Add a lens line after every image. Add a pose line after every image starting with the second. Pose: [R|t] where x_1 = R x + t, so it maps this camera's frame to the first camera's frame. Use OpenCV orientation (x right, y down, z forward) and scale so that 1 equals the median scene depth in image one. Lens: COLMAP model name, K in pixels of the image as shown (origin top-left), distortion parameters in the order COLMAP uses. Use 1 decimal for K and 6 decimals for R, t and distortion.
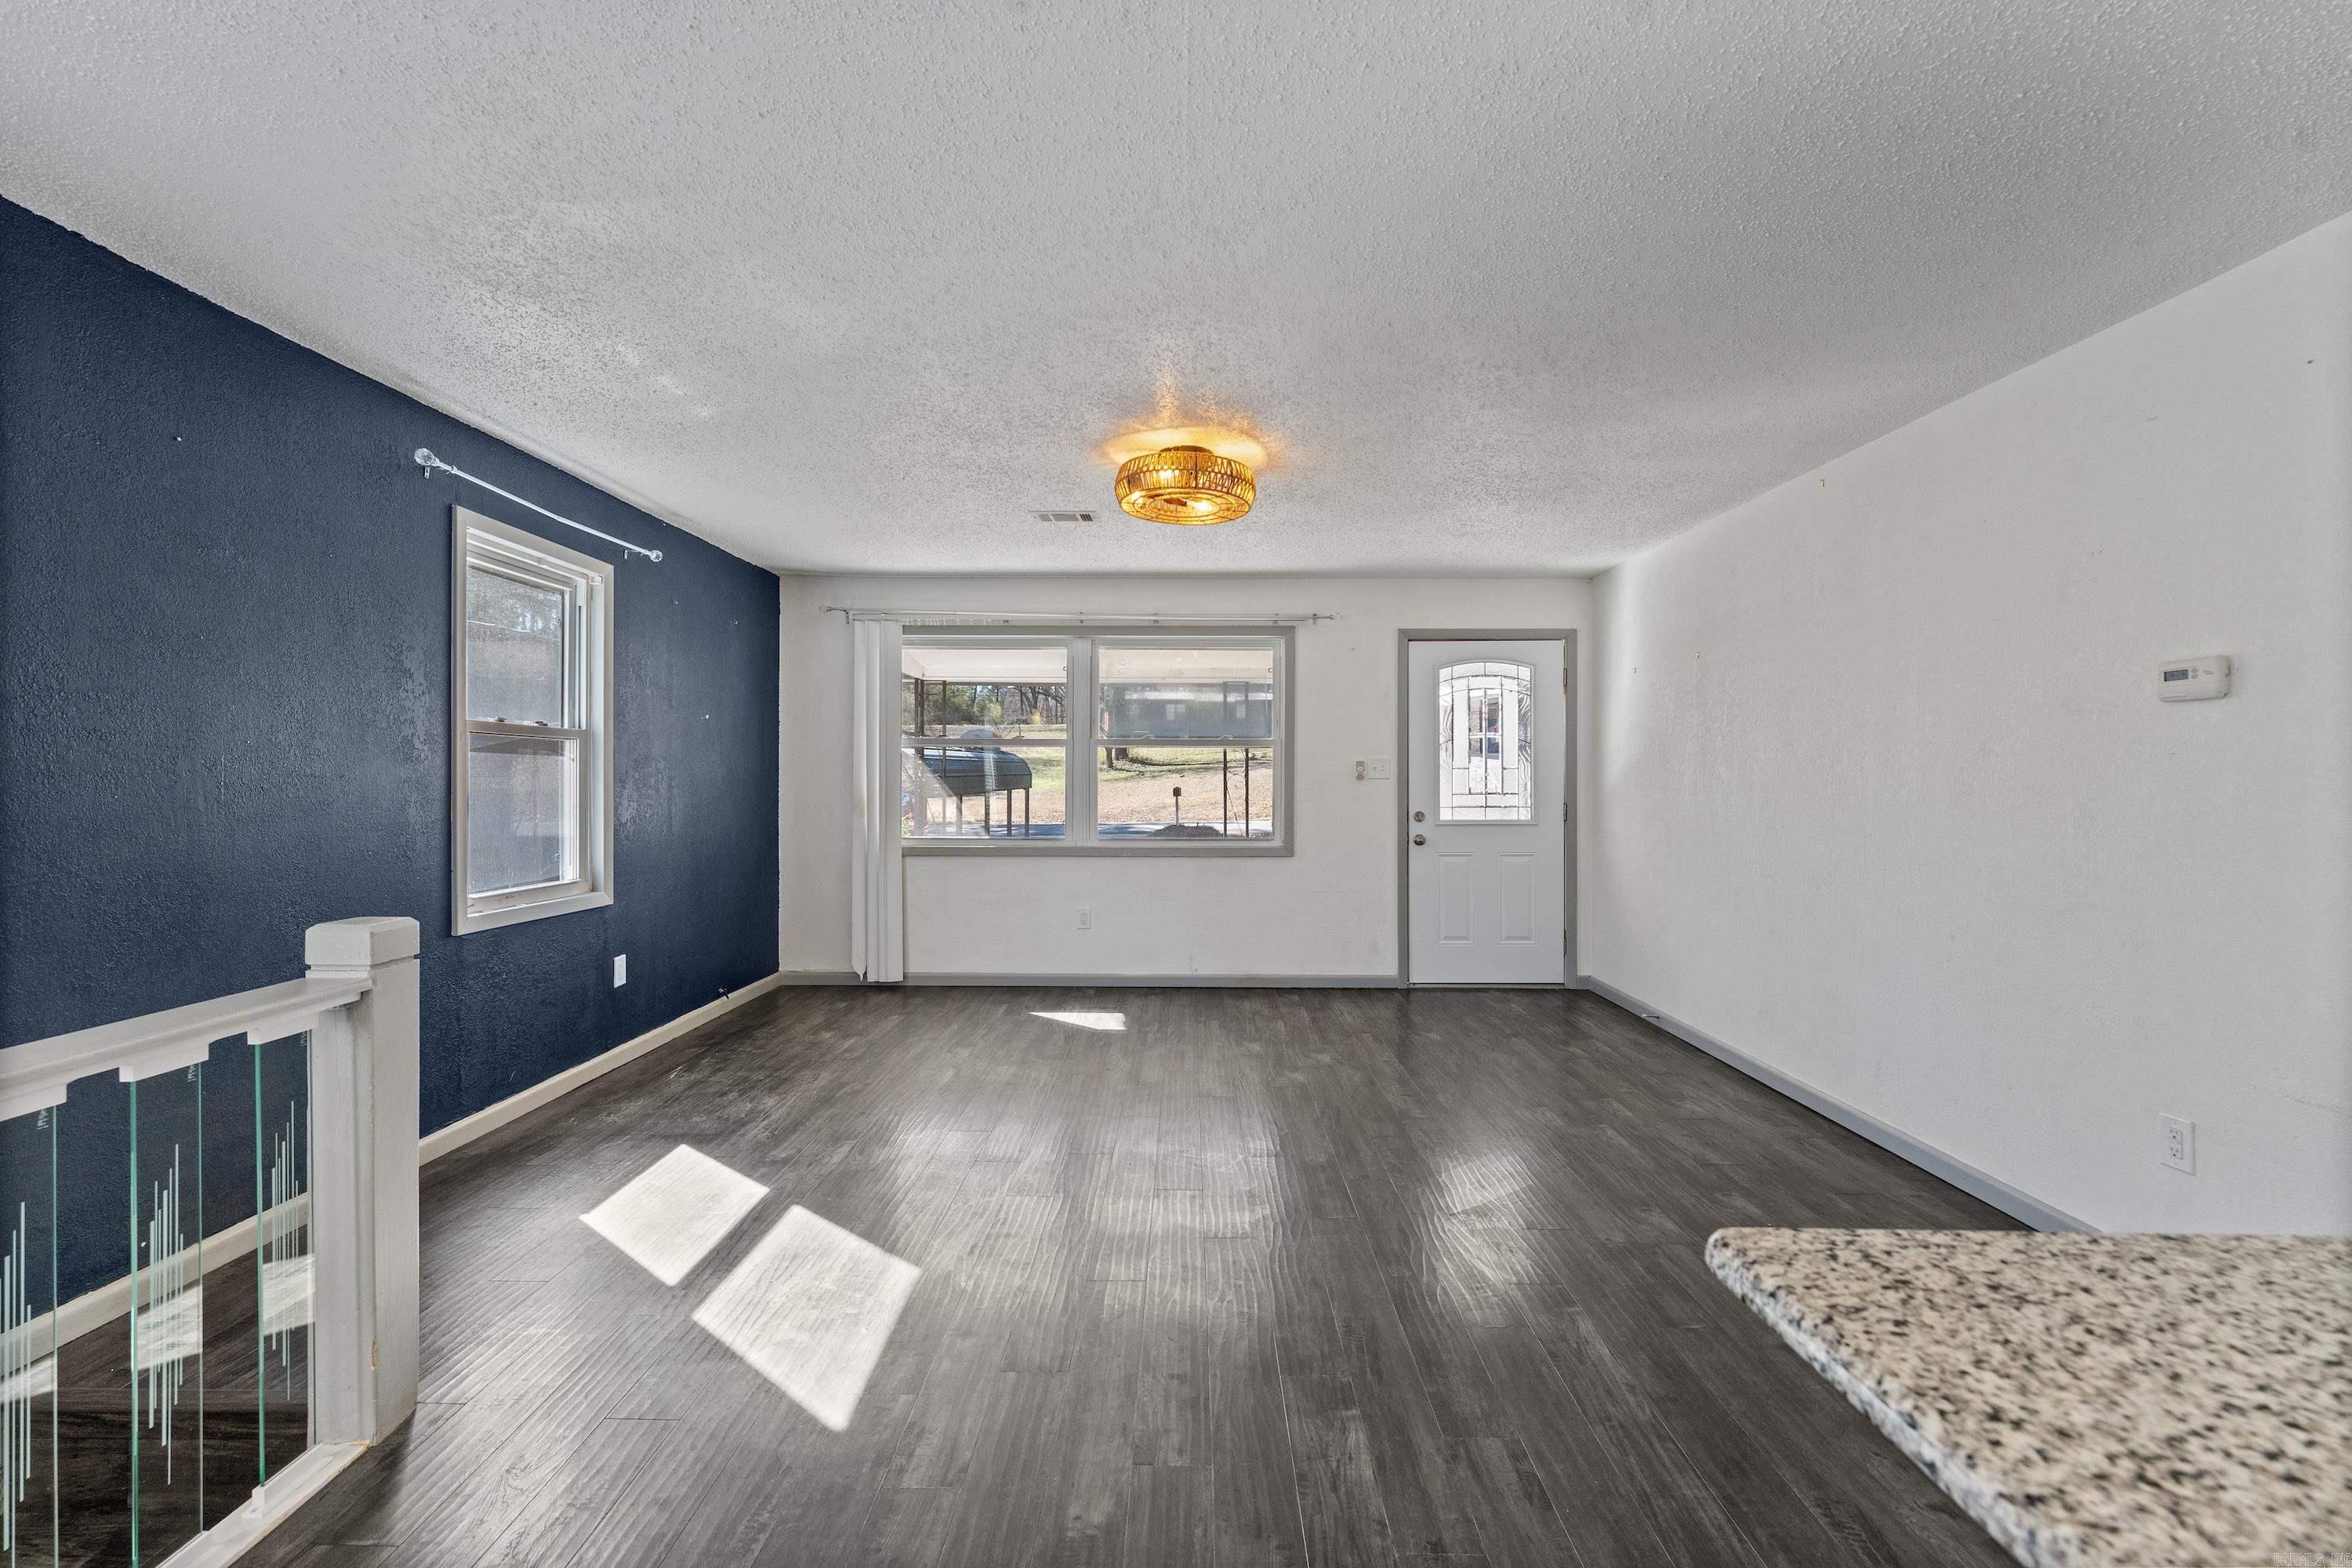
lens RADIAL K [[1005.3, 0, 1171.4], [0, 1005.3, 789.9], [0, 0, 1]] dist [0.002060, 0.000113]
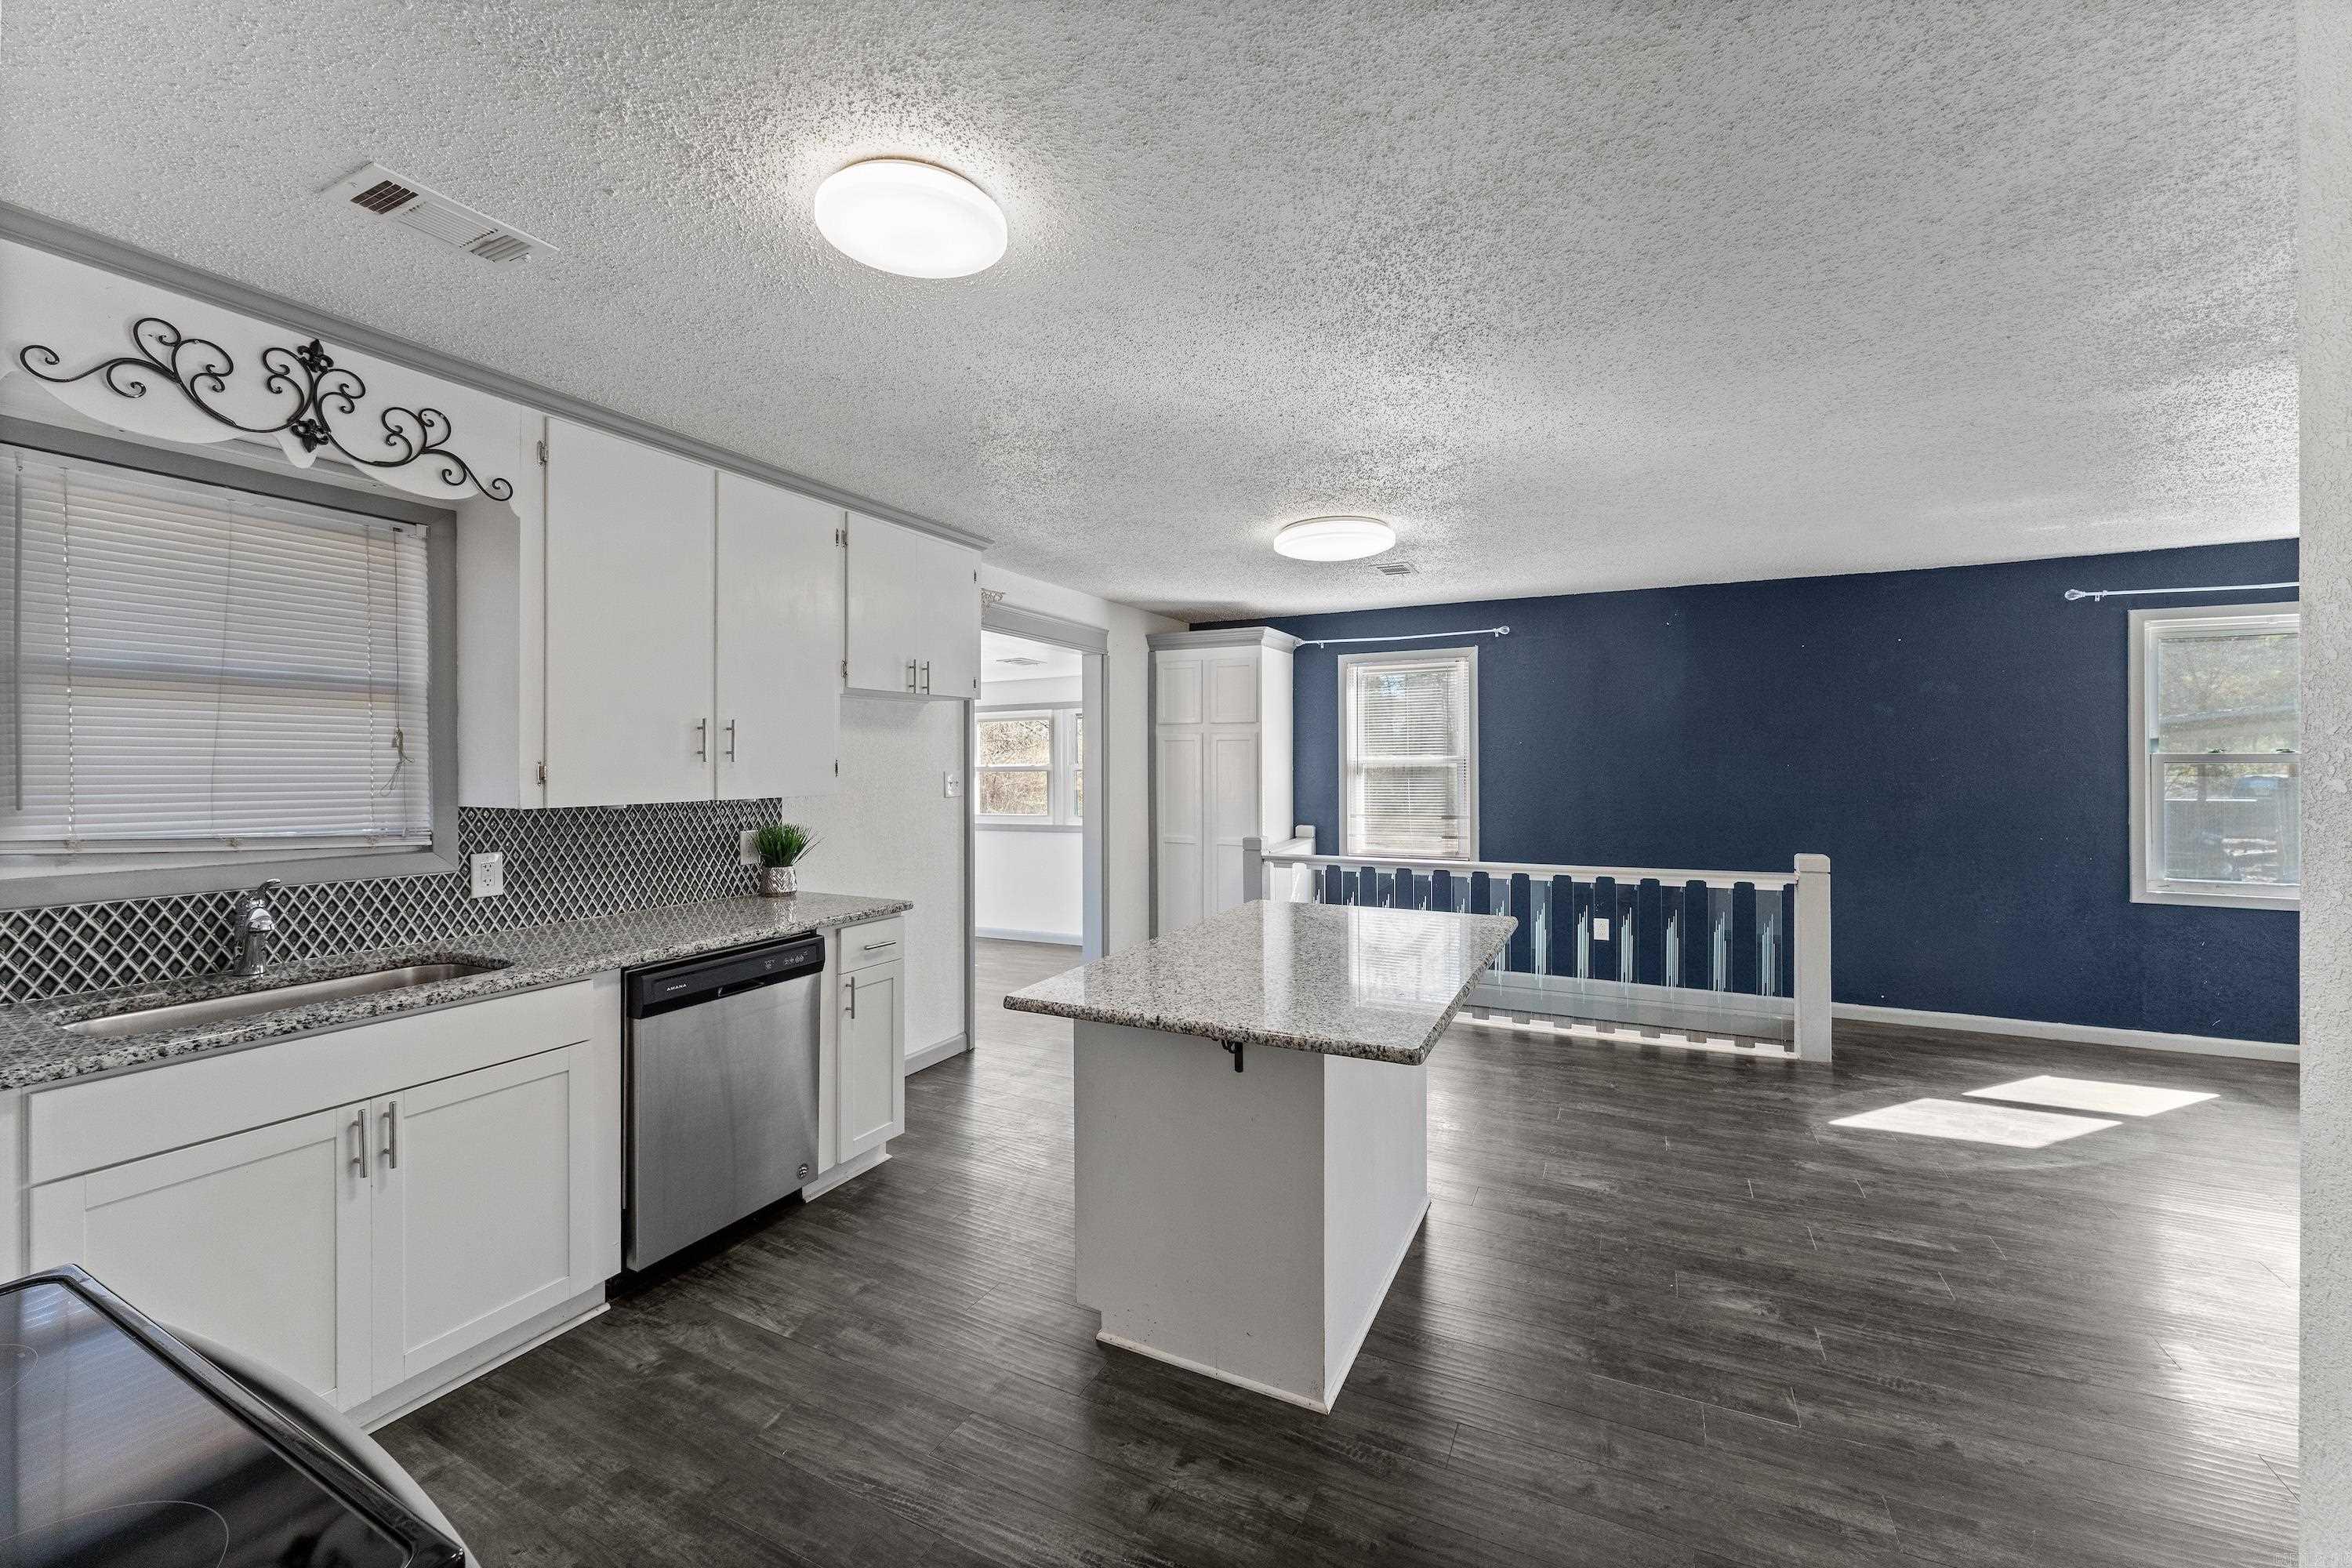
lens RADIAL K [[925.6, 0, 1178.9], [0, 925.6, 762.0], [0, 0, 1]] dist [-0.002358, 0.000012]
pose [[-0.434027, -0.003766, -0.900892, 1.600526], [-0.006227, 0.999980, -0.001180, -0.071458], [0.900878, 0.005098, -0.434042, 0.476763]]
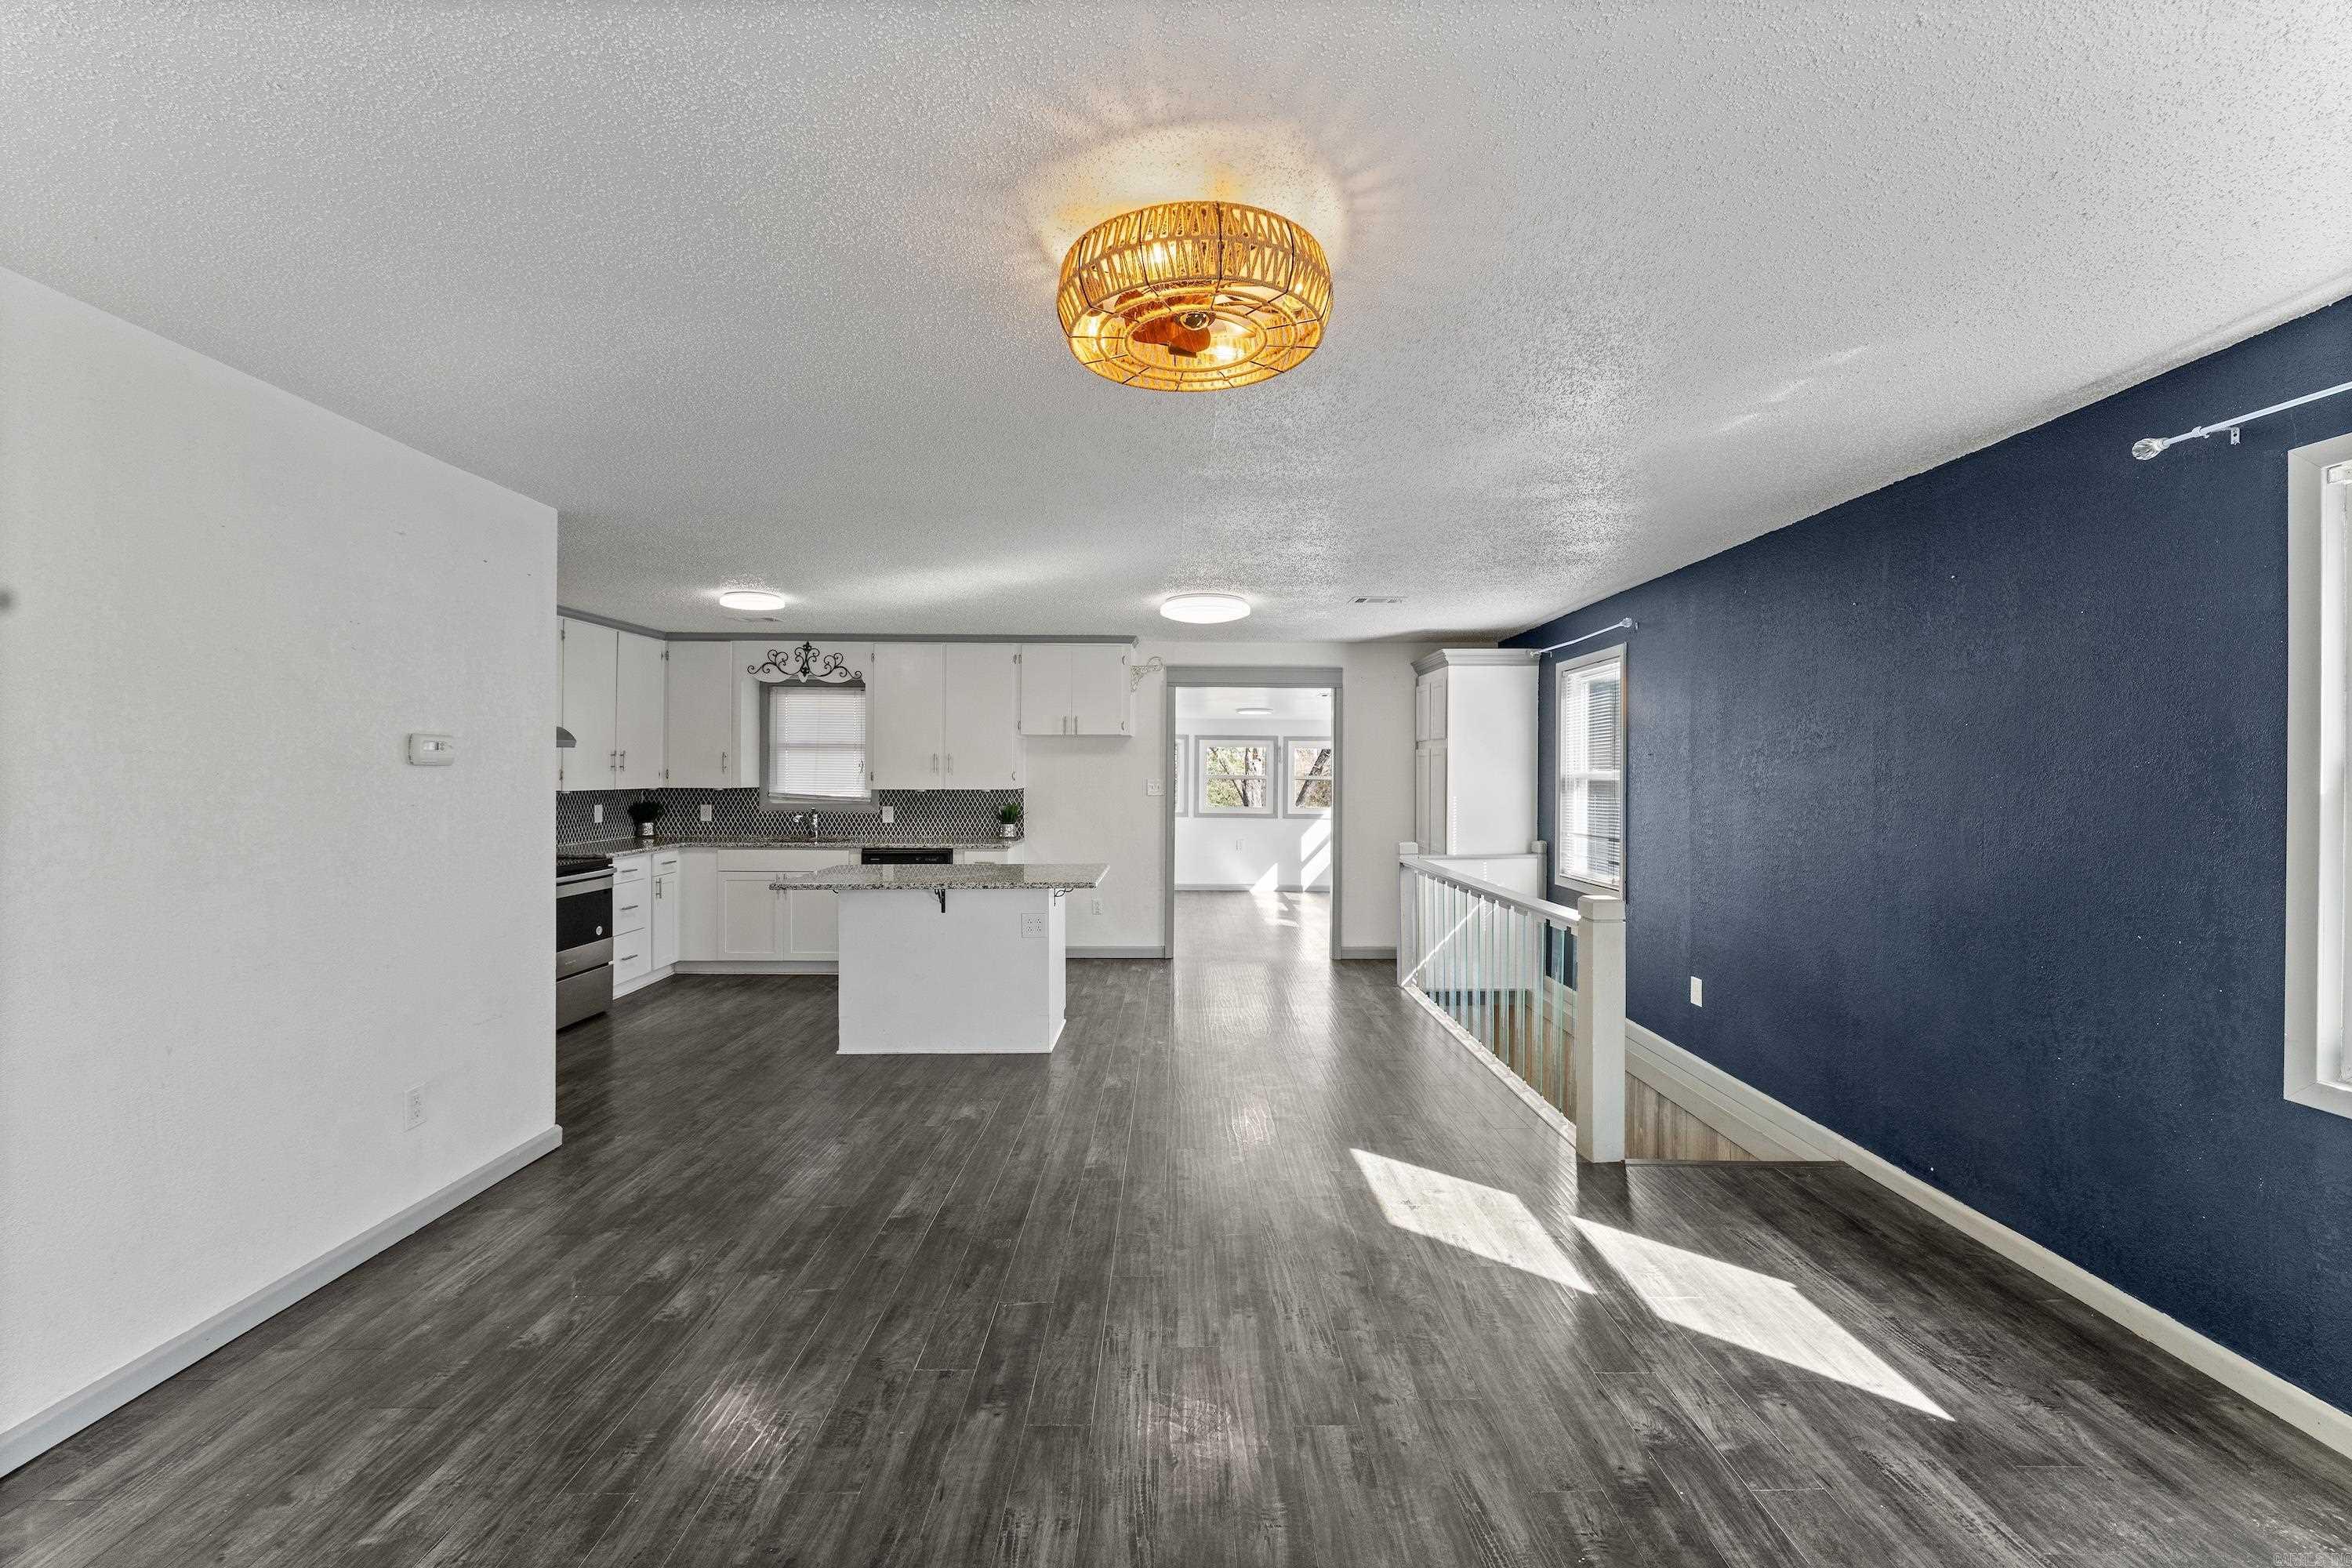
lens RADIAL K [[925.6, 0, 1191.0], [0, 925.6, 774.1], [0, 0, 1]] dist [-0.002358, 0.000012]
pose [[-0.999466, -0.007884, -0.031719, 0.044416], [-0.008200, 0.999918, 0.009850, -0.099242], [0.031639, 0.010105, -0.999448, 2.278017]]
